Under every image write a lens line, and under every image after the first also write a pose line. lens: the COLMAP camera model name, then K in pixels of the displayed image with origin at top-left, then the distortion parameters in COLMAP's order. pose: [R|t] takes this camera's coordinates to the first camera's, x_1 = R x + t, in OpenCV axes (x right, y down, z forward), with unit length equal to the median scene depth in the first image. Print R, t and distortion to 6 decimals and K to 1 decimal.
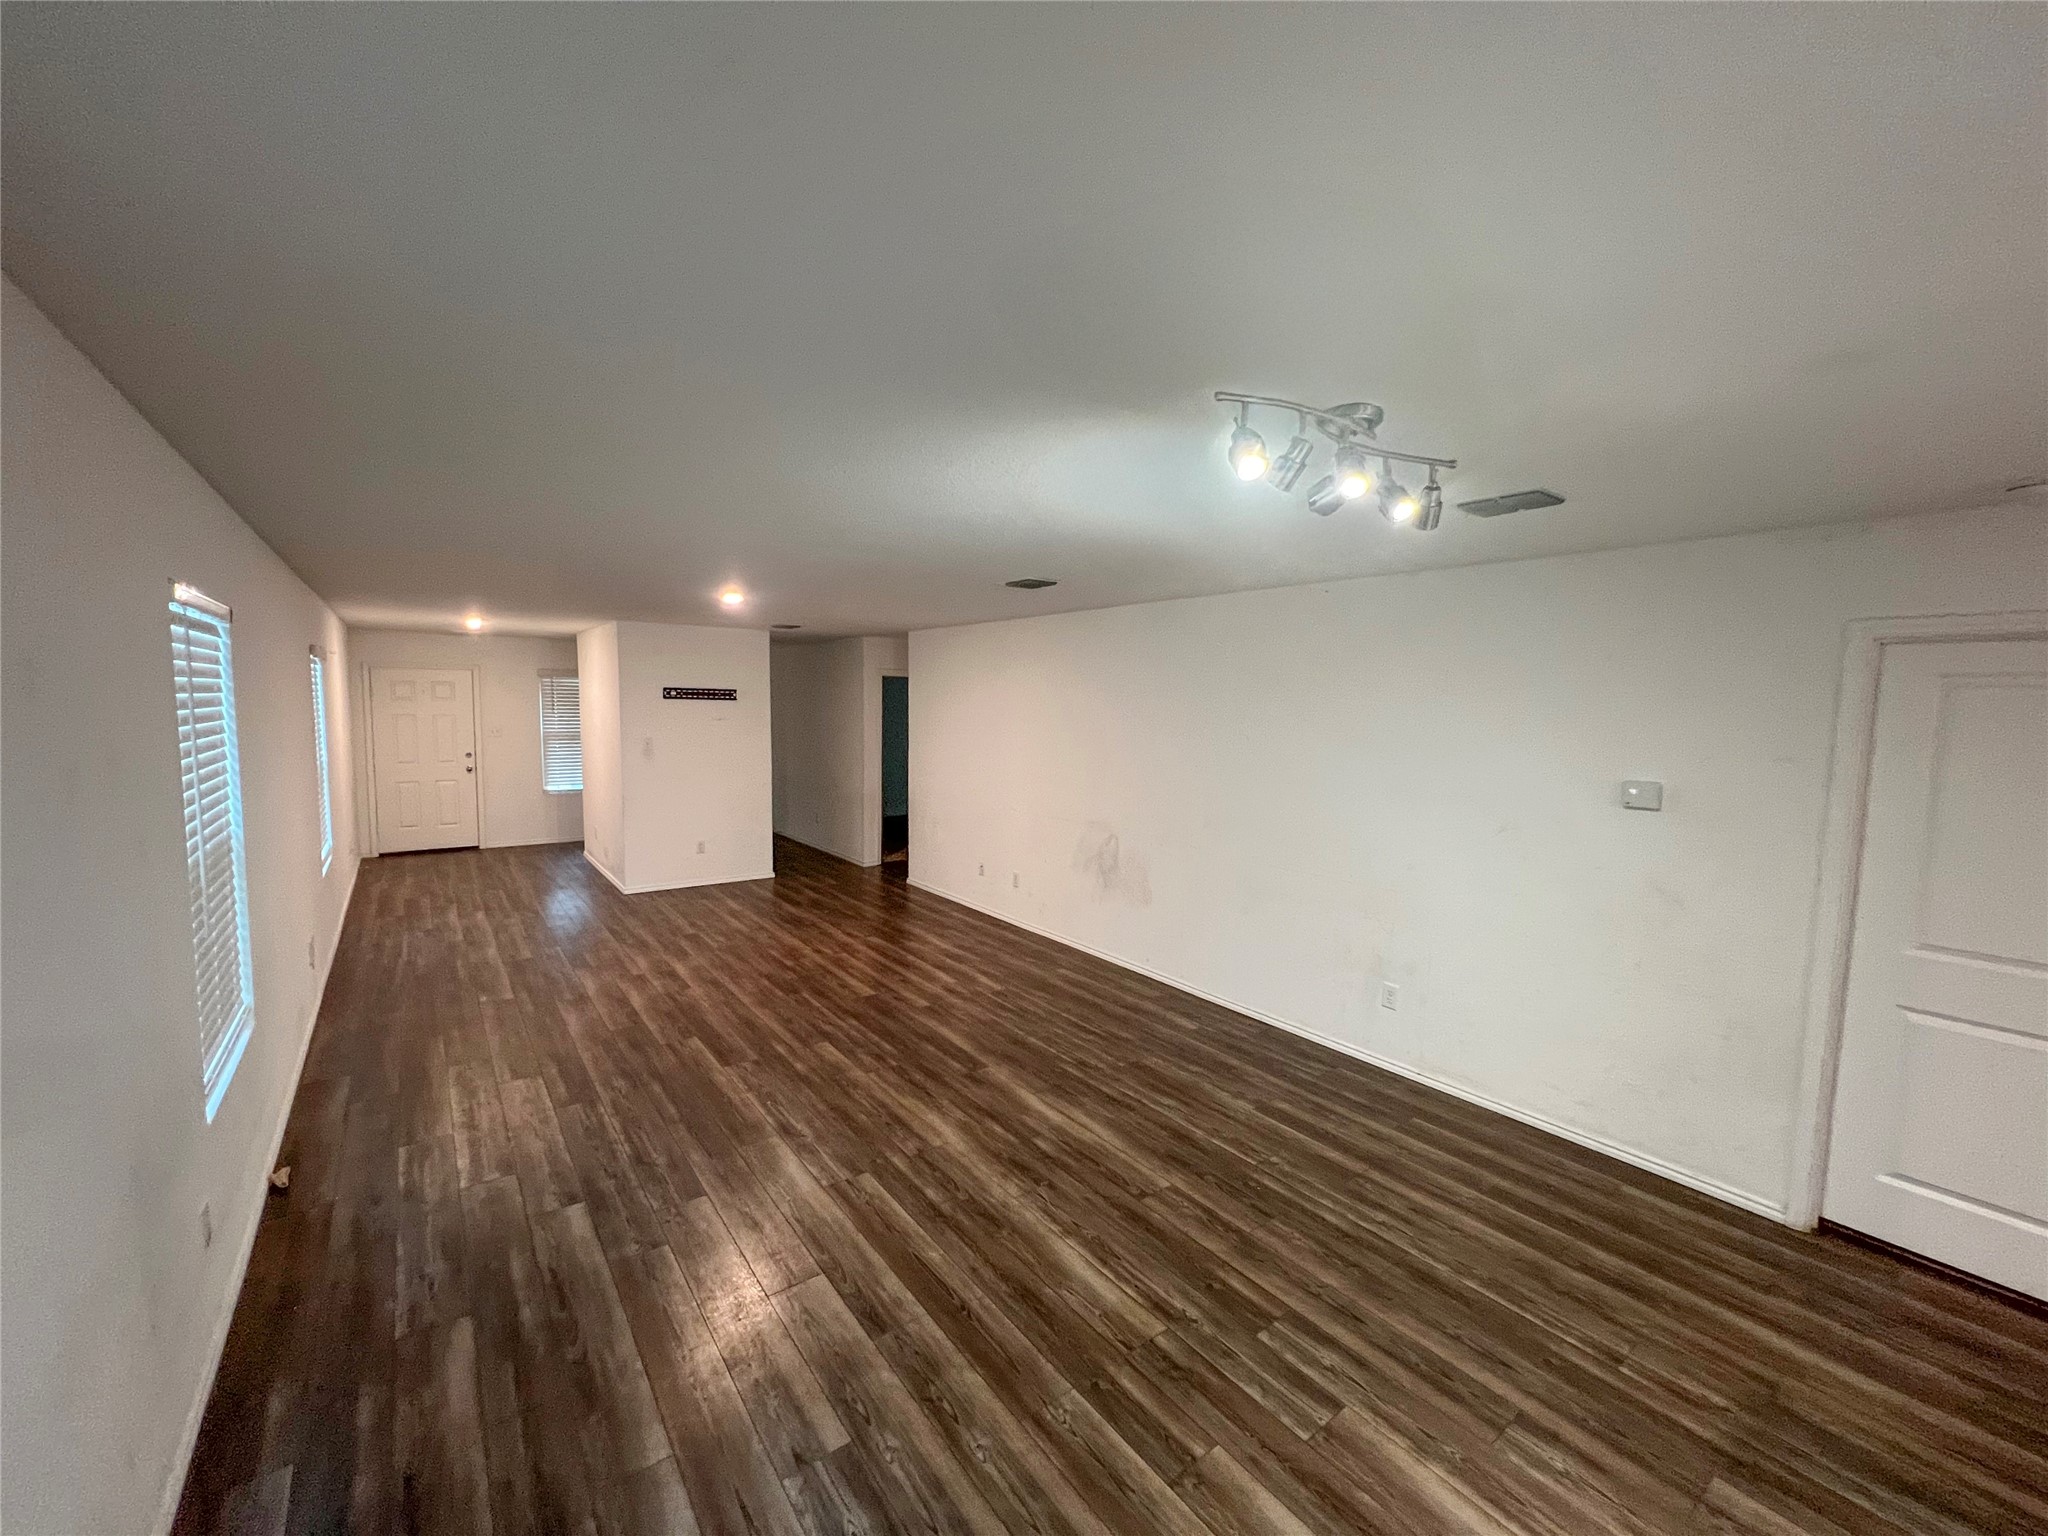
lens RADIAL K [[808.4, 0, 1023.2], [0, 808.4, 765.2], [0, 0, 1]] dist [0.000399, 0.000106]
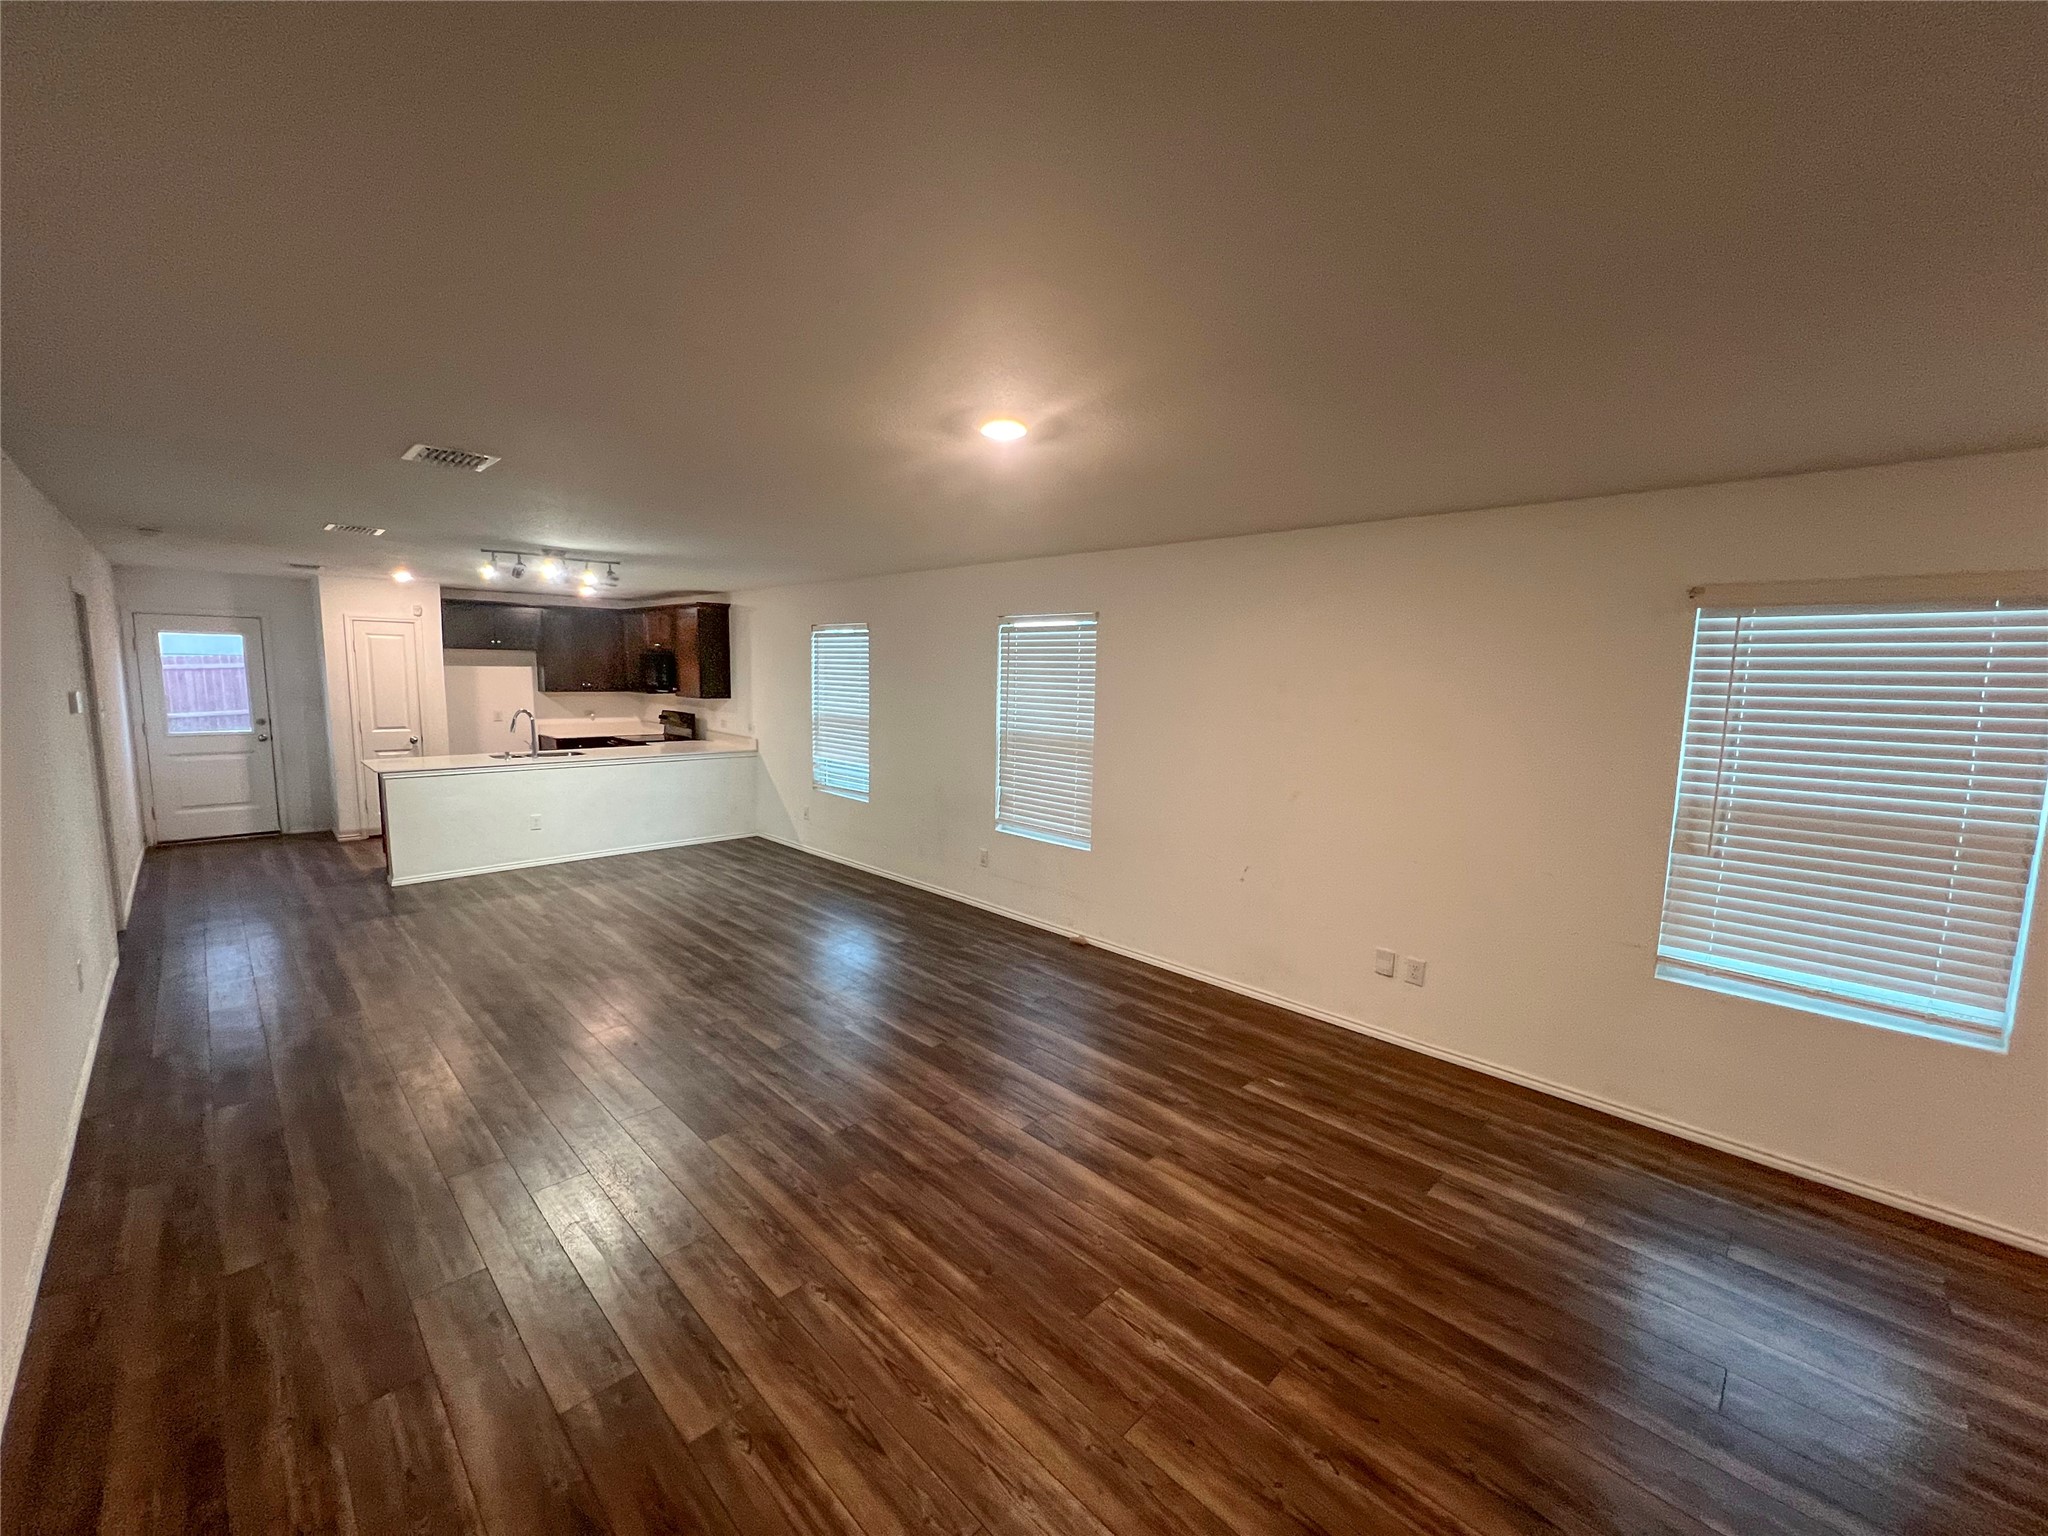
lens RADIAL K [[808.4, 0, 1013.4], [0, 808.4, 767.4], [0, 0, 1]] dist [0.000399, 0.000106]
pose [[-0.990082, -0.018164, -0.139314, -0.318001], [-0.045627, 0.979429, 0.196562, -0.113062], [0.132877, 0.200969, -0.970544, 1.556476]]
